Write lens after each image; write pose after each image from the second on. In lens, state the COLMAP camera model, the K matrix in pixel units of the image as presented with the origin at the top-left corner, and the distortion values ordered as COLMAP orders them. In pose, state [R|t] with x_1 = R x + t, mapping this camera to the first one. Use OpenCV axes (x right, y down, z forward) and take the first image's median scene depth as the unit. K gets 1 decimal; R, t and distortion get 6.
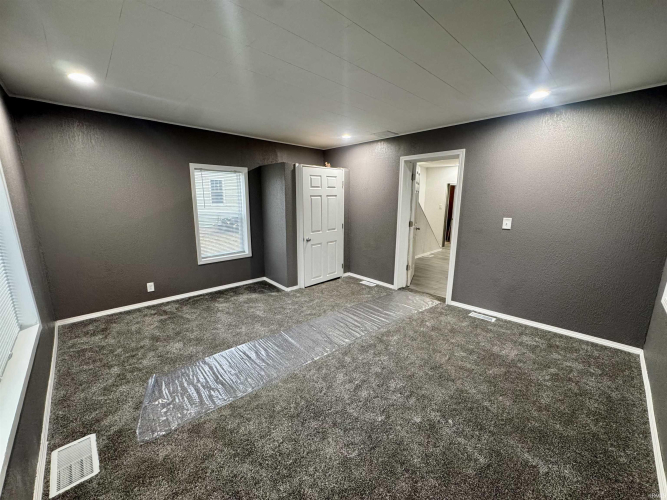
lens RADIAL K [[266.1, 0, 334.9], [0, 266.1, 250.5], [0, 0, 1]] dist [-0.003539, -0.000305]
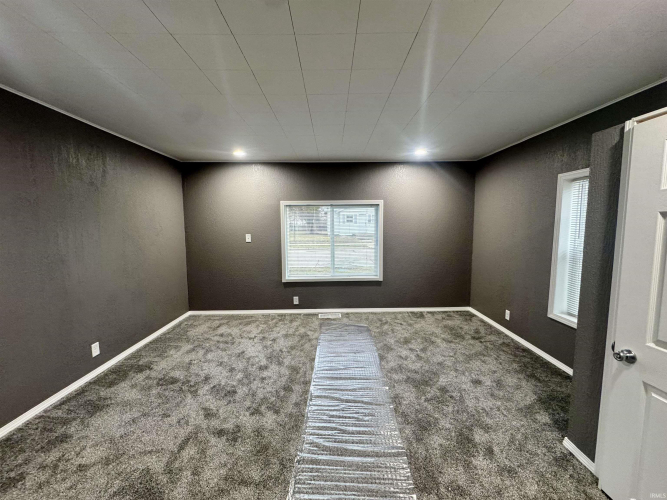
lens RADIAL K [[266.1, 0, 335.0], [0, 266.1, 249.8], [0, 0, 1]] dist [-0.003539, -0.000305]
pose [[-0.682387, 0.067480, -0.727870, 0.402732], [-0.146160, 0.963028, 0.226307, -0.210970], [0.716230, 0.260814, -0.647295, 1.109954]]
